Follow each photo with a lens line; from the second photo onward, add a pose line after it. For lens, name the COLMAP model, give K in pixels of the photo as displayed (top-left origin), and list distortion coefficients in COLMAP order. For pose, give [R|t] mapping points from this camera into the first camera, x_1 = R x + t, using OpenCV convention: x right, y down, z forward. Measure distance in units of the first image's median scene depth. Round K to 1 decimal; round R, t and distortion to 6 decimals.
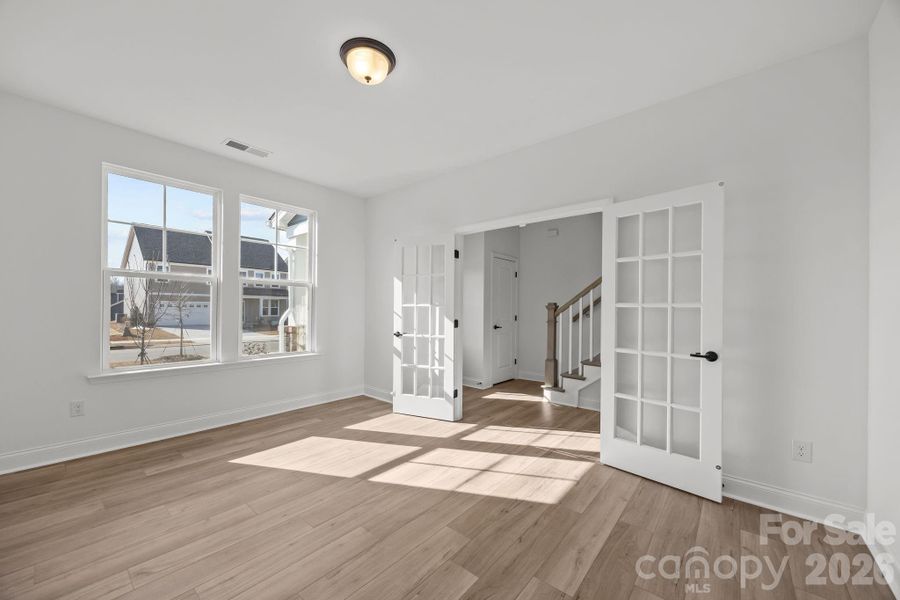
lens RADIAL K [[342.0, 0, 450.0], [0, 342.0, 300.0], [0, 0, 1]] dist [-0.001236, -0.000010]
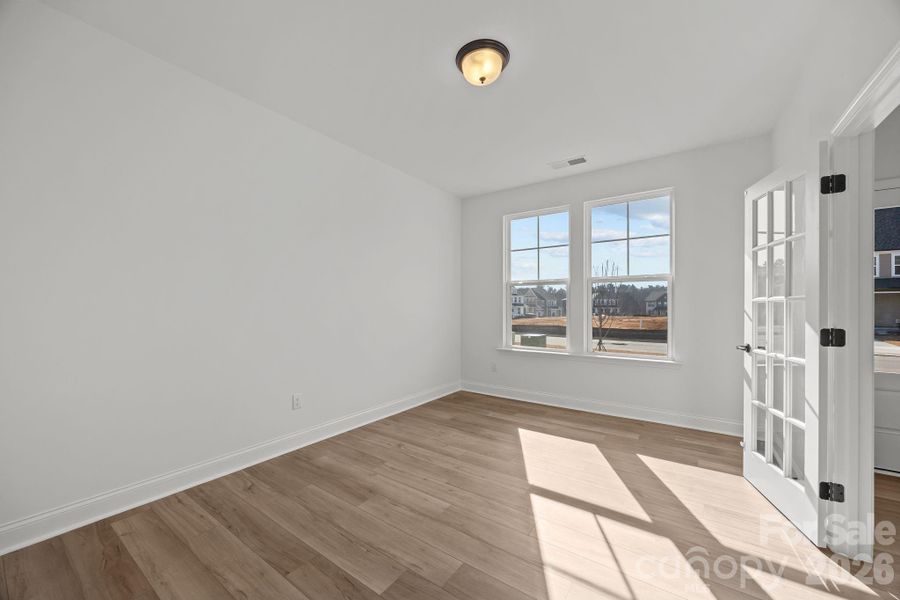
lens RADIAL K [[342.0, 0, 450.0], [0, 342.0, 300.0], [0, 0, 1]] dist [-0.001236, -0.000010]
pose [[0.089616, -0.028914, -0.995557, 0.501995], [0.025969, 0.999306, -0.026686, 0.022888], [0.995638, -0.023462, 0.090305, 0.542420]]
